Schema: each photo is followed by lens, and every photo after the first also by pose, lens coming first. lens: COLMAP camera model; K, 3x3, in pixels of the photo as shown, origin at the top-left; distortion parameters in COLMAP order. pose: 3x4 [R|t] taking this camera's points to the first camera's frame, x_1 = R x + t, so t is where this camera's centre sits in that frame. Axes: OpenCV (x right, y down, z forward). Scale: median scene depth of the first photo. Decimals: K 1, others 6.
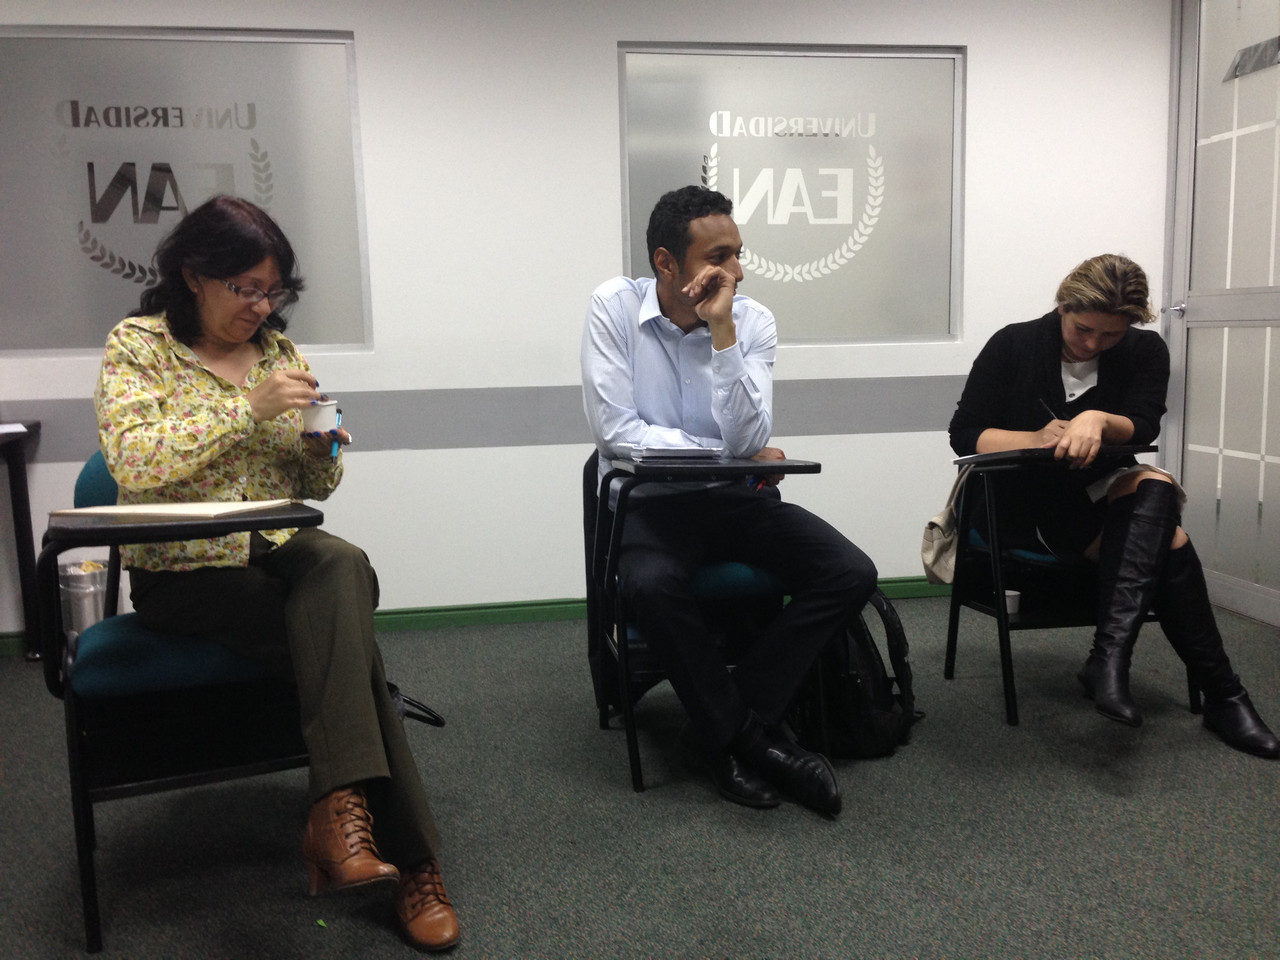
lens RADIAL K [[1377.3, 0, 636.3], [0, 1377.3, 487.1], [0, 0, 1]] dist [0.050048, 0.000000]
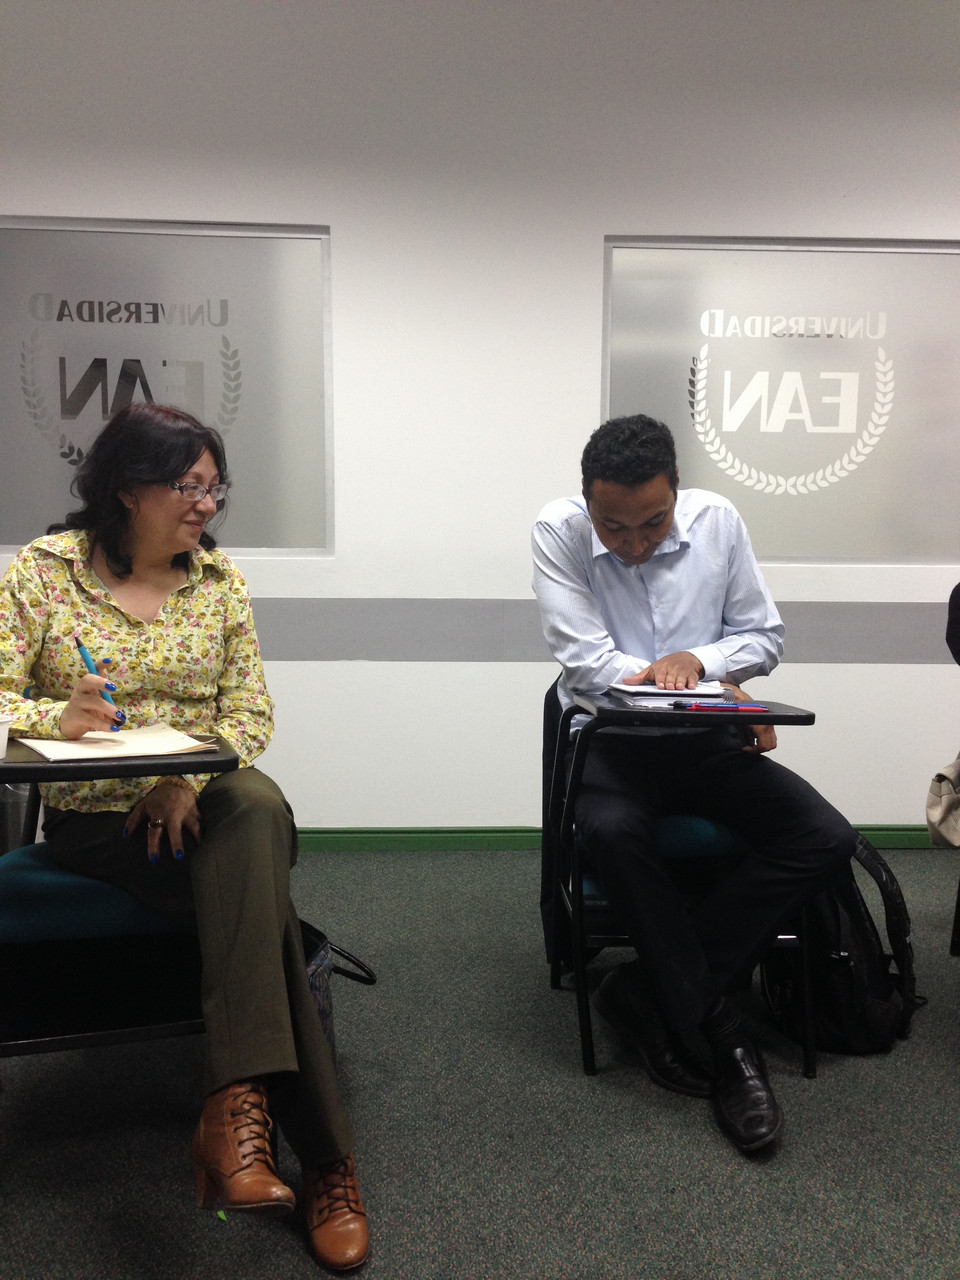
lens RADIAL K [[1228.2, 0, 467.5], [0, 1228.2, 613.0], [0, 0, 1]] dist [0.076340, 0.000000]
pose [[0.991024, 0.039970, -0.127572, 0.012849], [-0.042692, 0.998914, -0.018676, -0.051625], [0.126687, 0.023954, 0.991653, 0.179268]]
